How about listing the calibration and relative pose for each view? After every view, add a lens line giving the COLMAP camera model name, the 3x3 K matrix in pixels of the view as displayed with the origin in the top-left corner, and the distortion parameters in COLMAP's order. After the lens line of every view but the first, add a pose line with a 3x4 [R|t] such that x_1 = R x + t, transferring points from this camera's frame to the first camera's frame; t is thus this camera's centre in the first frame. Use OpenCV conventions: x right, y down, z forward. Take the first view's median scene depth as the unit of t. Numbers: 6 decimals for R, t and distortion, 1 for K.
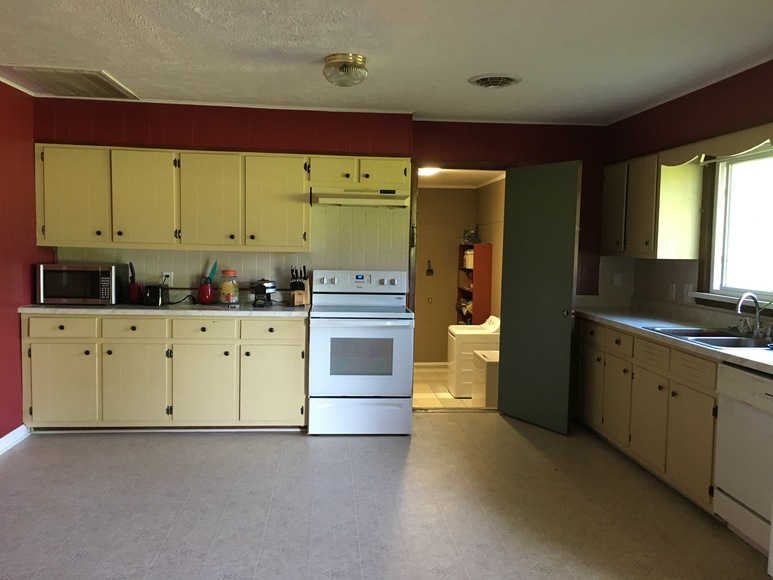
lens RADIAL K [[656.5, 0, 384.4], [0, 656.5, 289.9], [0, 0, 1]] dist [0.060131, -0.057800]
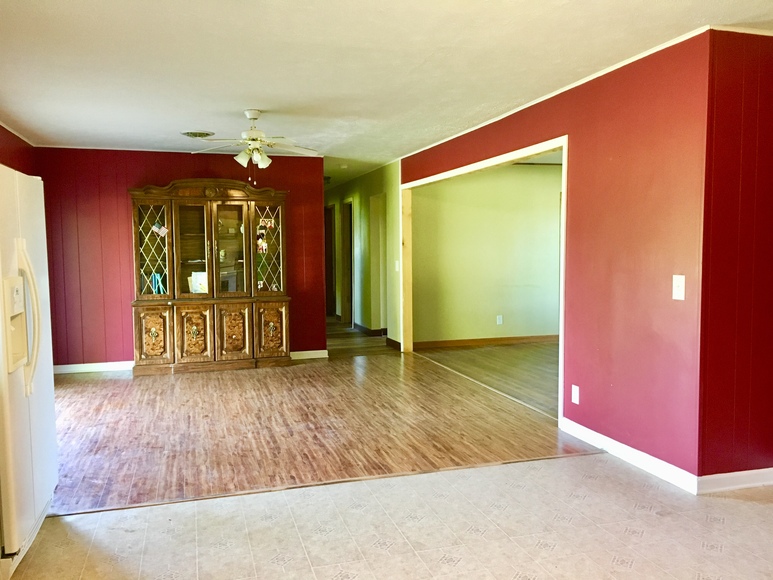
lens RADIAL K [[656.5, 0, 384.1], [0, 656.5, 291.3], [0, 0, 1]] dist [0.060131, -0.057800]
pose [[-0.979479, 0.006518, -0.201441, 0.126802], [-0.021600, 0.990325, 0.137075, -0.059451], [0.200385, 0.138613, -0.969862, 1.089247]]
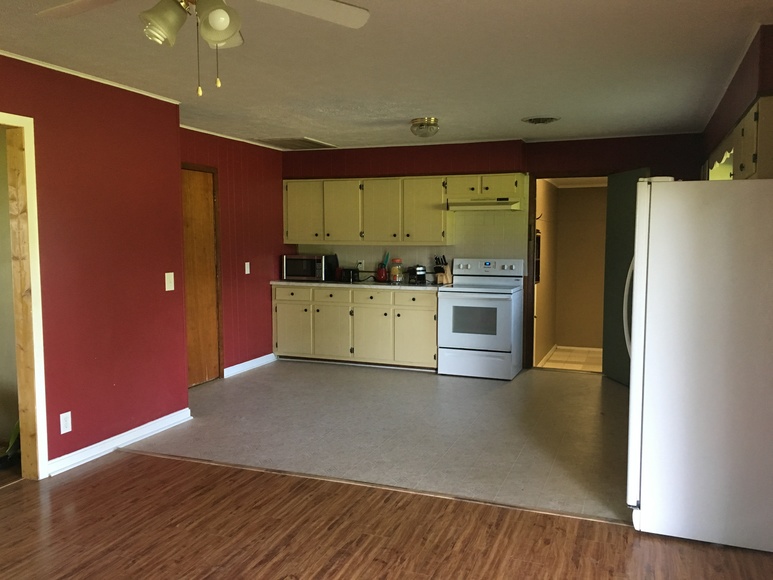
lens RADIAL K [[656.5, 0, 384.8], [0, 656.5, 291.5], [0, 0, 1]] dist [0.060131, -0.057800]
pose [[0.898510, 0.018373, -0.438568, 0.390153], [-0.016355, 0.999831, 0.008380, 0.031434], [0.438648, -0.000357, 0.898659, -0.314876]]
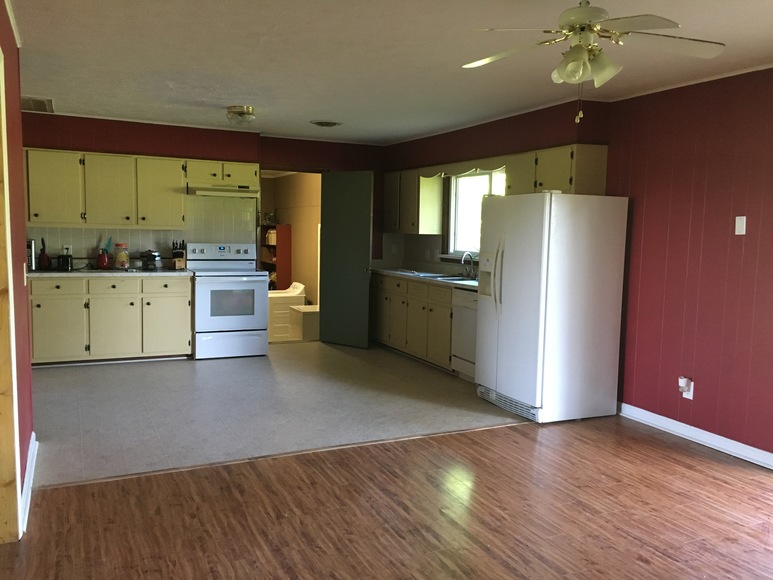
lens RADIAL K [[656.5, 0, 386.3], [0, 656.5, 290.0], [0, 0, 1]] dist [0.060131, -0.057800]
pose [[0.936392, -0.031891, 0.349504, -0.216045], [0.021712, 0.999219, 0.033004, 0.032422], [-0.350283, -0.023316, 0.936354, -0.452519]]
